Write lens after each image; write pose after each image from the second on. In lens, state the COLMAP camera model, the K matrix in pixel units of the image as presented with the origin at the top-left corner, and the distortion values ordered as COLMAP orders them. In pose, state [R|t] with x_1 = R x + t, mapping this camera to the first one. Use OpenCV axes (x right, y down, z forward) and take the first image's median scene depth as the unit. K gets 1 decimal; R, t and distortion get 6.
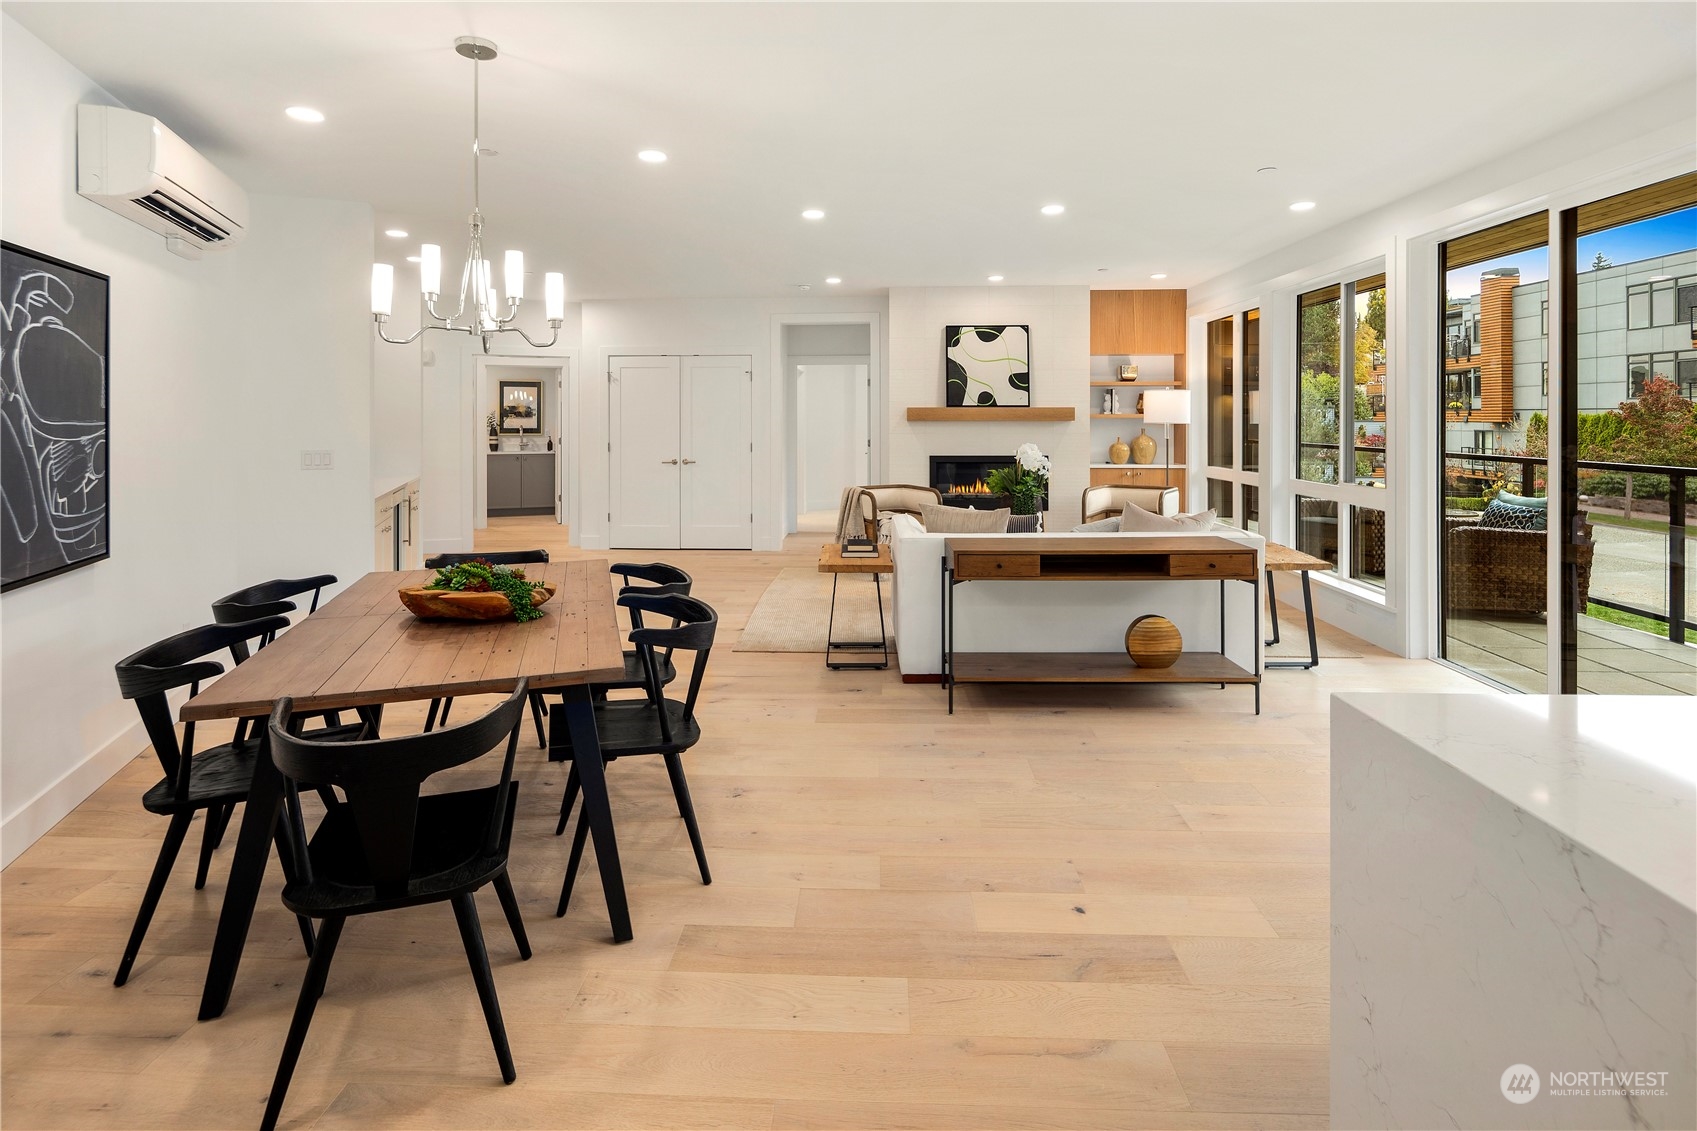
lens RADIAL K [[831.5, 0, 845.4], [0, 831.5, 418.8], [0, 0, 1]] dist [0.003285, -0.001999]
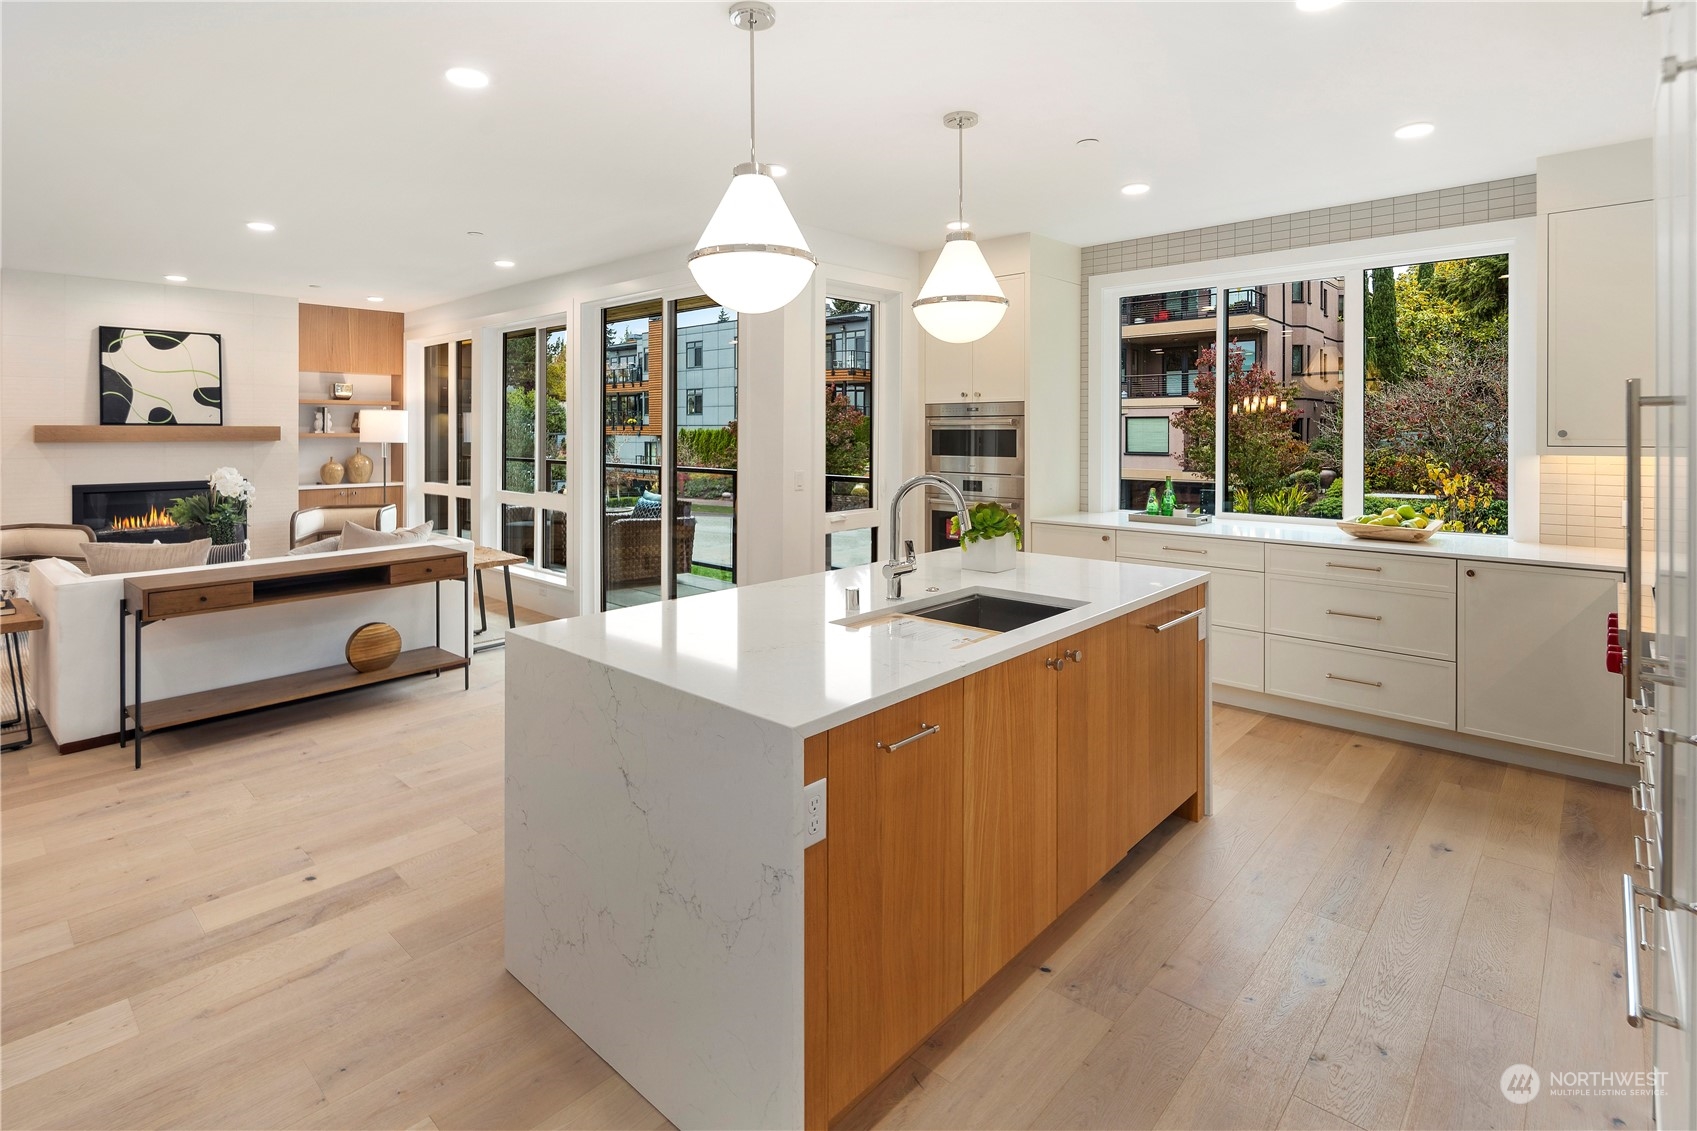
lens RADIAL K [[833.4, 0, 835.5], [0, 833.4, 432.1], [0, 0, 1]] dist [0.001187, -0.000217]
pose [[0.645512, 0.000524, 0.763750, -0.039060], [-0.000994, 0.999999, 0.000154, -0.008129], [-0.763749, -0.000859, 0.645513, -0.088297]]
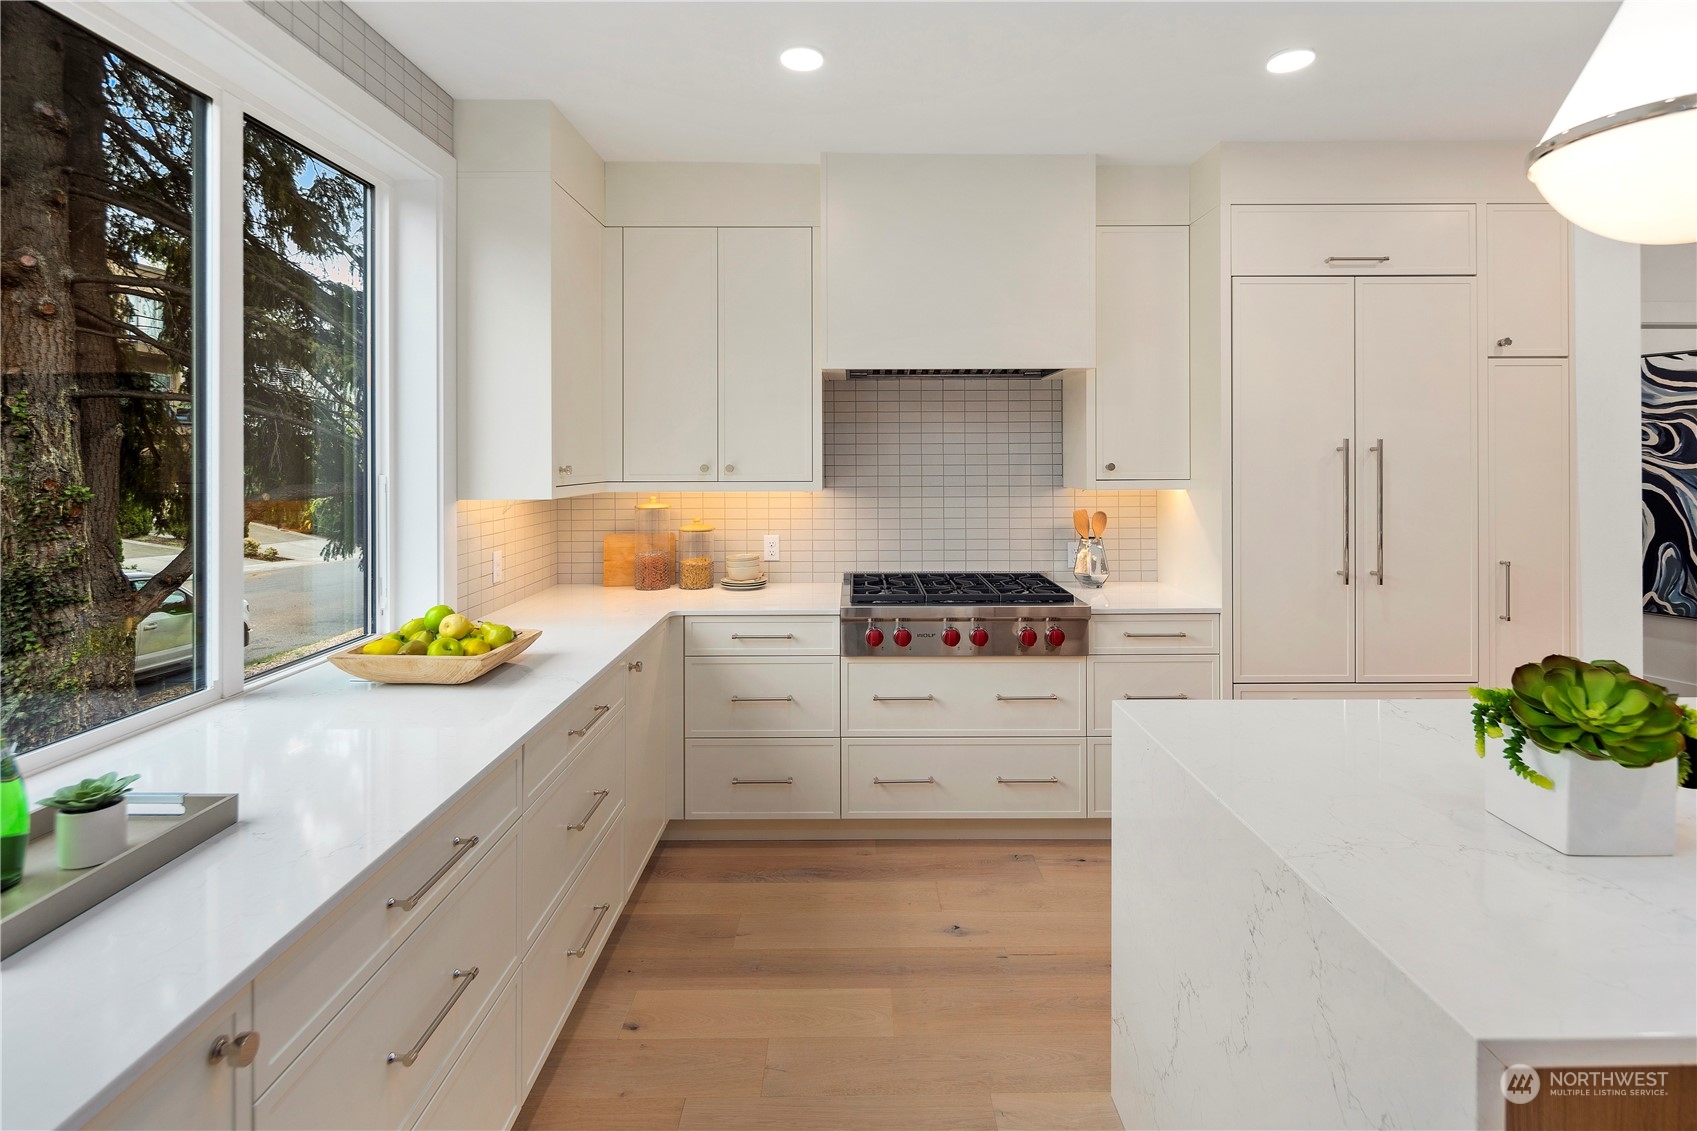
lens RADIAL K [[832.9, 0, 853.4], [0, 832.9, 444.0], [0, 0, 1]] dist [0.001739, -0.000820]
pose [[-0.998935, 0.008642, -0.045319, 0.457575], [0.009087, 0.999912, -0.009635, -0.015510], [0.045231, -0.010036, -0.998926, 0.268016]]
